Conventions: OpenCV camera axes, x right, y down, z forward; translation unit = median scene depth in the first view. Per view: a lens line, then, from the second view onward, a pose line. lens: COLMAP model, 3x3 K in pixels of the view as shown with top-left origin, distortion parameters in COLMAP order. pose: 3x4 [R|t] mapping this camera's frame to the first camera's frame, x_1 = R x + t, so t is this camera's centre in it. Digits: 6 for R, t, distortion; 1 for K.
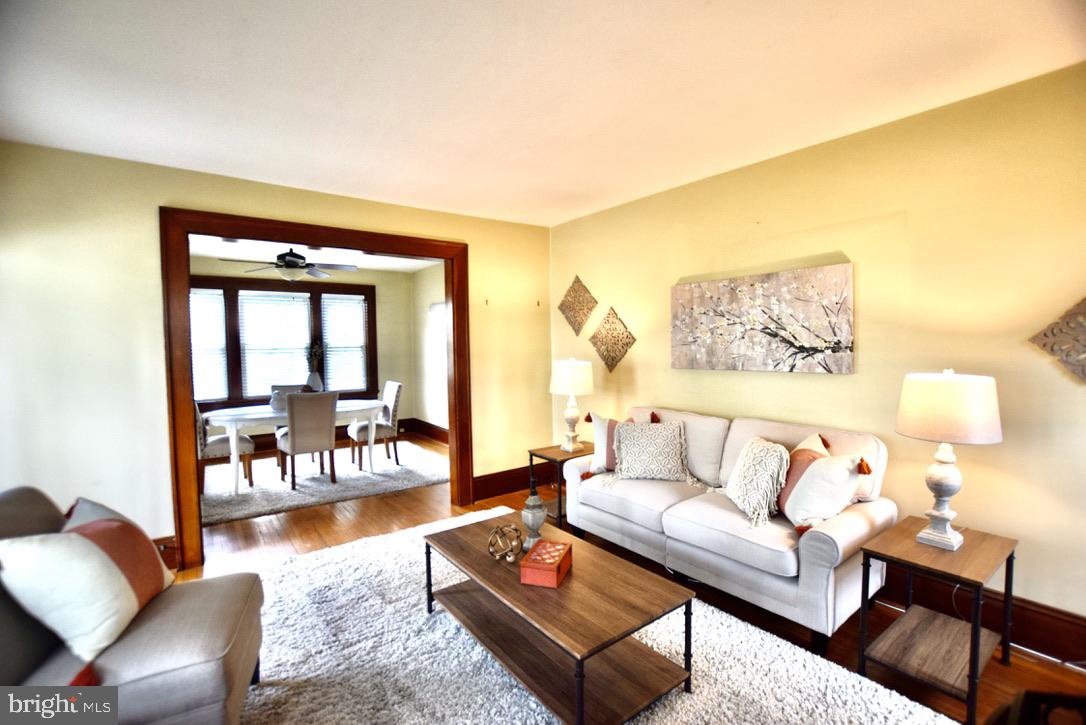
lens RADIAL K [[472.4, 0, 543.2], [0, 472.4, 363.6], [0, 0, 1]] dist [-0.026800, 0.000523]
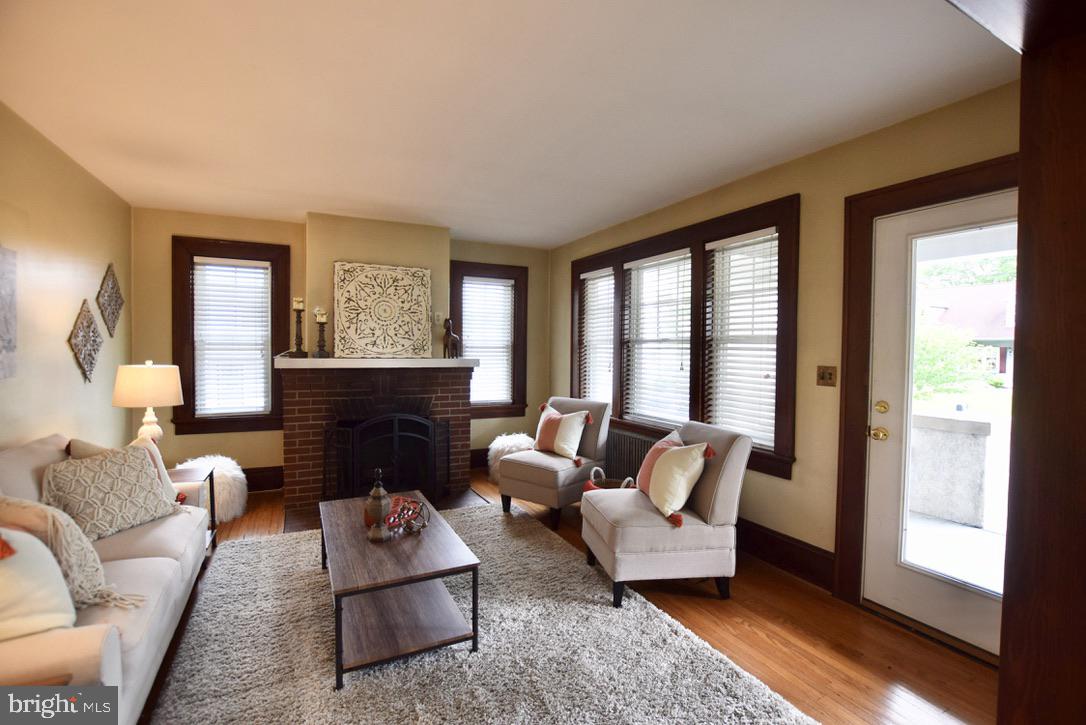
lens RADIAL K [[493.4, 0, 548.0], [0, 493.4, 364.0], [0, 0, 1]] dist [-0.028701, 0.000744]
pose [[-0.984089, -0.001830, 0.177667, -0.417719], [0.011324, 0.997268, 0.072992, -0.047218], [-0.177315, 0.073843, -0.981380, 1.431749]]
